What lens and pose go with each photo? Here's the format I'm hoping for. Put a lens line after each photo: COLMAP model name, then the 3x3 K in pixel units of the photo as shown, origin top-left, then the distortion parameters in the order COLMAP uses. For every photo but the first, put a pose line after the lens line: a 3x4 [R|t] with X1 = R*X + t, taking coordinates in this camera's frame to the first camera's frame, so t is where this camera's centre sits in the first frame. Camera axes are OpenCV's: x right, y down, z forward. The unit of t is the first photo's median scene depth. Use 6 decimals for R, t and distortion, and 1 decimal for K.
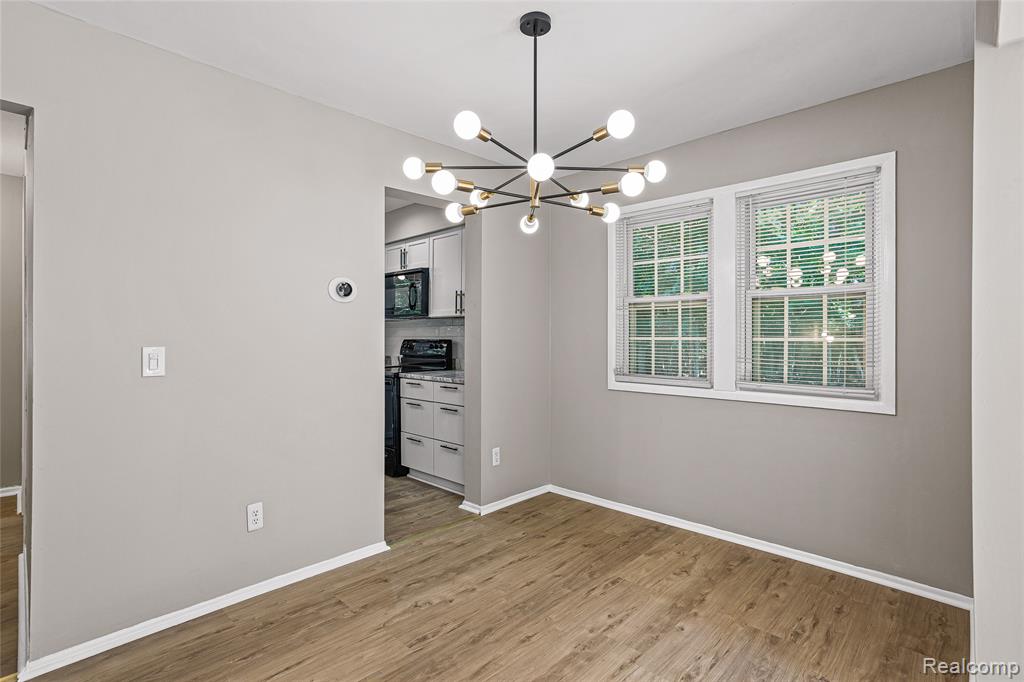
lens RADIAL K [[494.5, 0, 506.6], [0, 494.5, 339.6], [0, 0, 1]] dist [-0.017227, 0.003538]
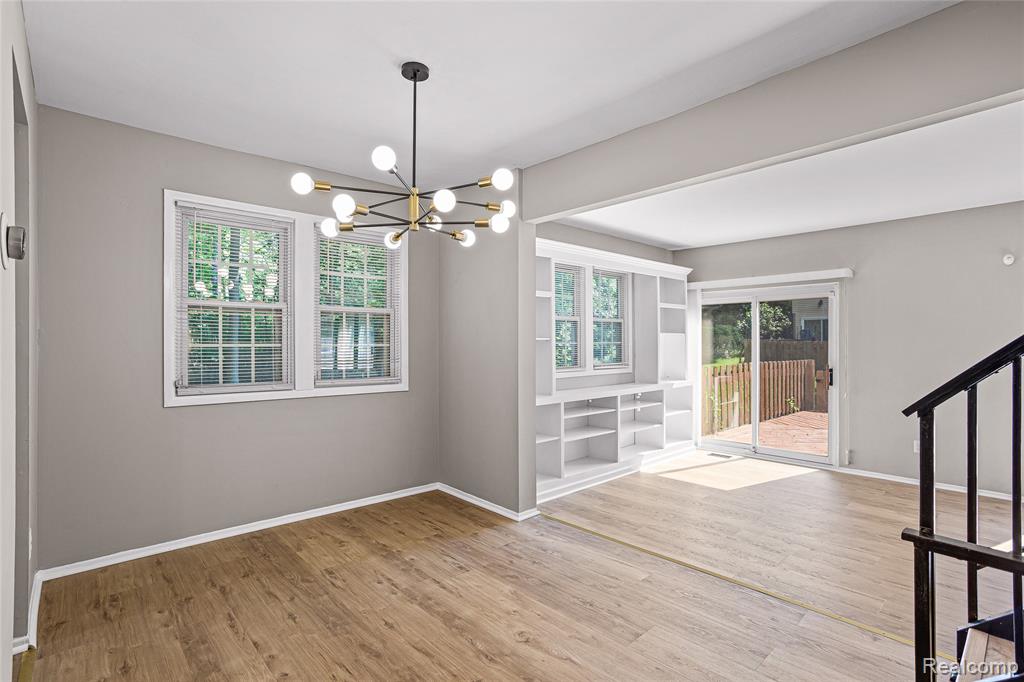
lens RADIAL K [[494.5, 0, 507.6], [0, 494.5, 341.1], [0, 0, 1]] dist [-0.017227, 0.003538]
pose [[0.052463, 0.008231, 0.998589, -0.706228], [0.006971, 0.999939, -0.008609, 0.001468], [-0.998599, 0.007413, 0.052402, 0.472933]]
